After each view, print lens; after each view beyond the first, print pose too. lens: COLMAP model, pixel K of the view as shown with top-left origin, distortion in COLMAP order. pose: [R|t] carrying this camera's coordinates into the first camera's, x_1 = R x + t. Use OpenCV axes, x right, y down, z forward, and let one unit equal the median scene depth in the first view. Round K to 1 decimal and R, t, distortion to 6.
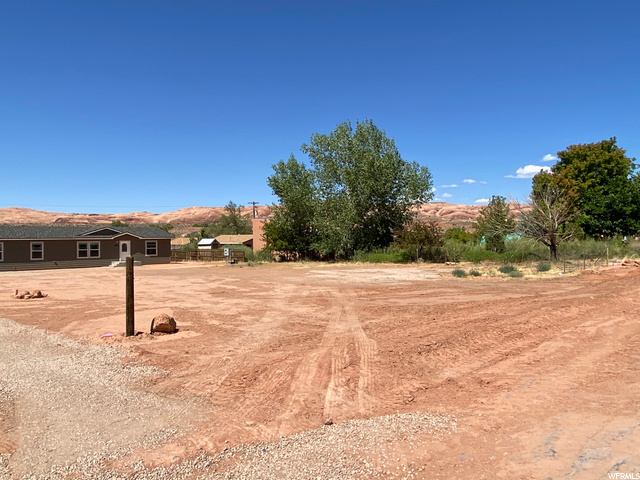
lens RADIAL K [[493.1, 0, 313.8], [0, 493.1, 238.6], [0, 0, 1]] dist [0.101692, -0.141652]
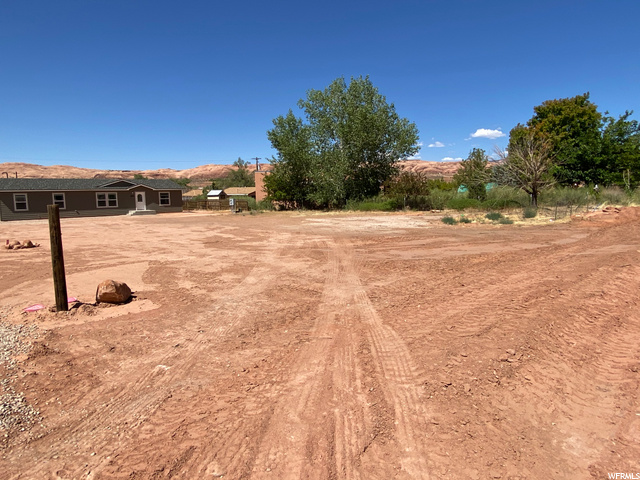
lens RADIAL K [[402.9, 0, 317.1], [0, 402.9, 241.5], [0, 0, 1]] dist [0.080070, -0.097294]
pose [[0.999864, -0.006347, 0.015204, 0.002331], [0.004416, 0.992297, 0.123804, 0.004394], [-0.015872, -0.123720, 0.992190, 0.101348]]
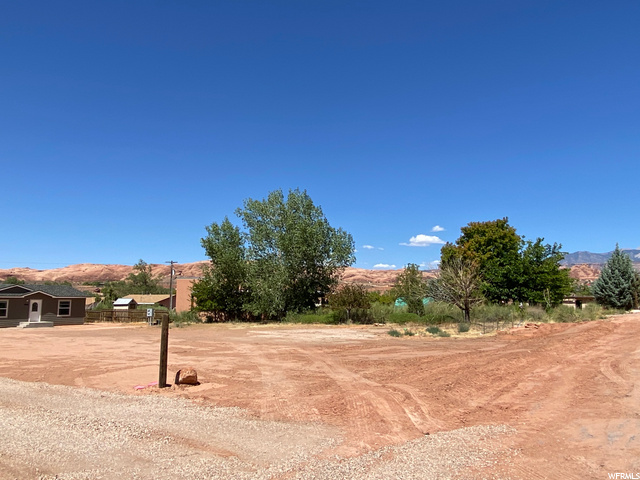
lens RADIAL K [[493.1, 0, 313.8], [0, 493.1, 238.6], [0, 0, 1]] dist [0.101692, -0.141652]
pose [[0.980603, 0.039279, 0.192031, -0.068338], [-0.015282, 0.992053, -0.124887, 0.000550], [-0.195410, 0.119530, 0.973410, -0.044941]]
